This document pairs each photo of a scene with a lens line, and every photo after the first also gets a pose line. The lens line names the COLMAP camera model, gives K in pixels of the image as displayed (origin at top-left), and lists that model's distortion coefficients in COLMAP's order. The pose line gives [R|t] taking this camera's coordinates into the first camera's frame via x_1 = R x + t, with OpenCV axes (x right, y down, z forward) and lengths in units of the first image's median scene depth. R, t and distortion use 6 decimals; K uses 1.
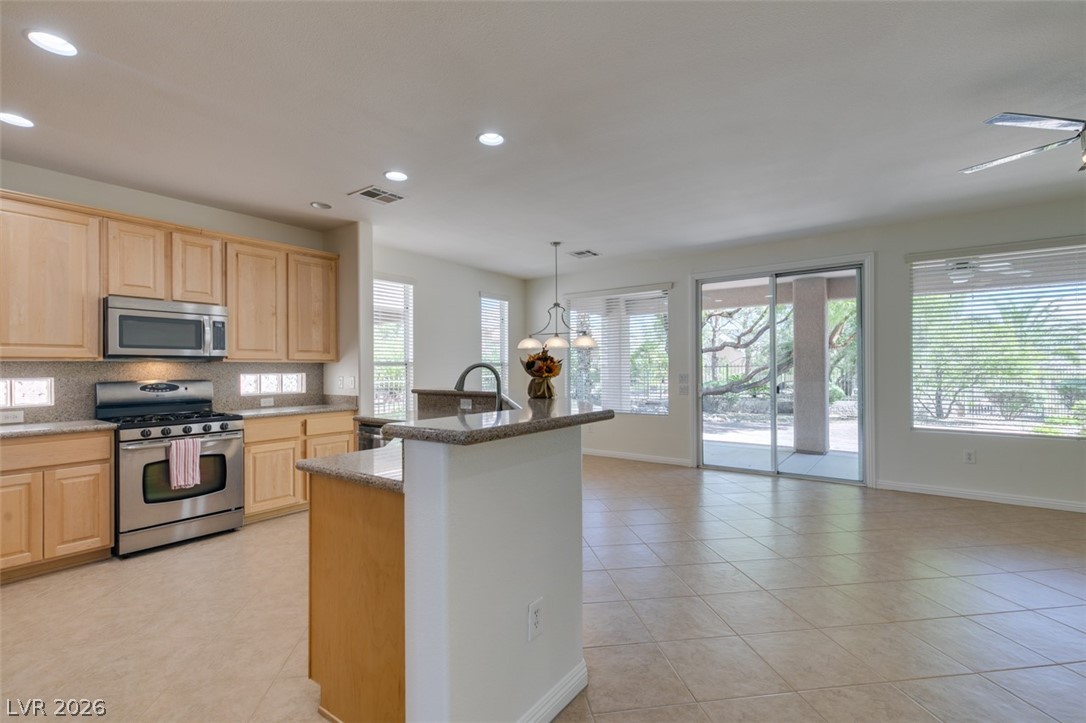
lens RADIAL K [[487.0, 0, 541.4], [0, 487.0, 366.2], [0, 0, 1]] dist [0.004750, -0.001320]
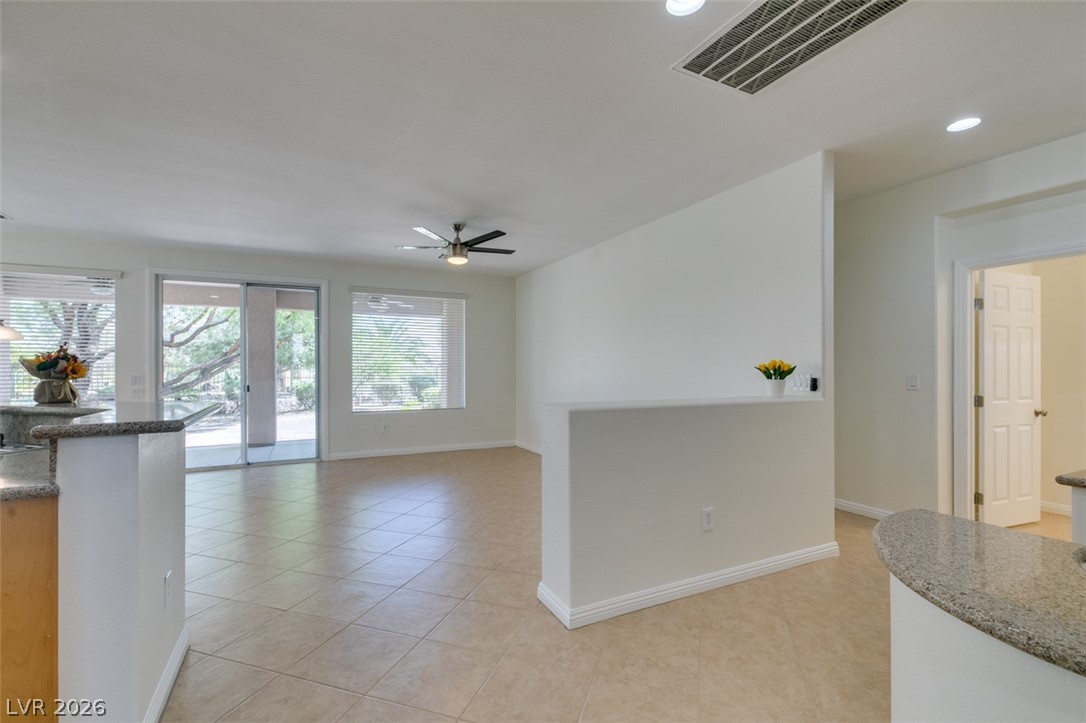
lens RADIAL K [[487.0, 0, 538.5], [0, 487.0, 362.2], [0, 0, 1]] dist [0.004750, -0.001320]
pose [[0.463534, 0.011733, 0.886002, -0.266025], [-0.004006, 0.999930, -0.011146, -0.001265], [-0.886070, 0.001617, 0.463548, -0.129069]]
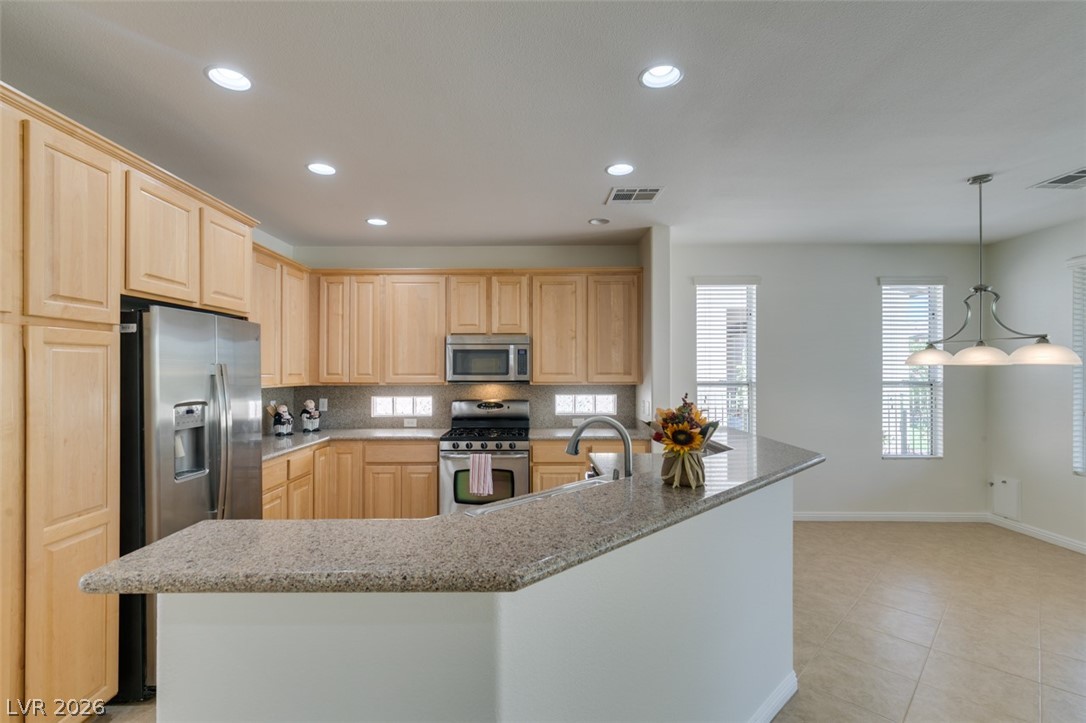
lens RADIAL K [[487.0, 0, 527.4], [0, 487.0, 368.5], [0, 0, 1]] dist [0.004750, -0.001320]
pose [[0.591300, 0.002891, -0.806447, 0.246427], [0.001346, 0.999989, 0.004572, -0.053712], [0.806451, -0.003789, 0.591289, 0.357674]]
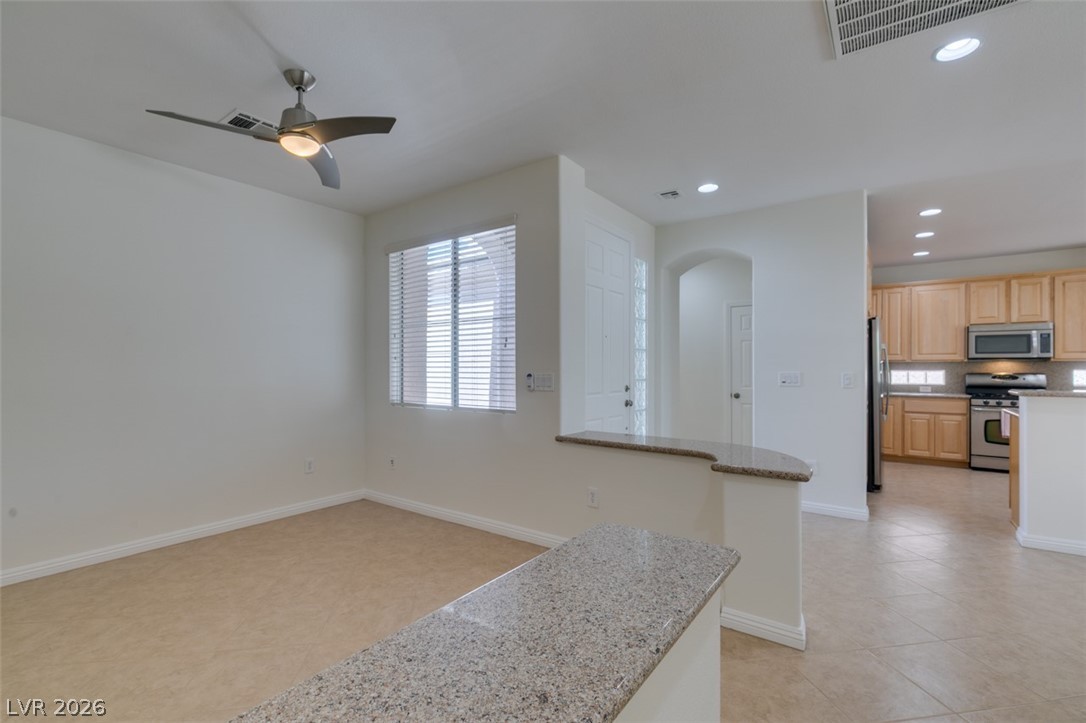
lens RADIAL K [[487.0, 0, 546.6], [0, 487.0, 365.3], [0, 0, 1]] dist [0.004750, -0.001320]
pose [[0.013952, 0.005192, -0.999889, 0.792951], [0.005728, 0.999970, 0.005272, -0.012813], [0.999886, -0.005801, 0.013922, -0.520471]]
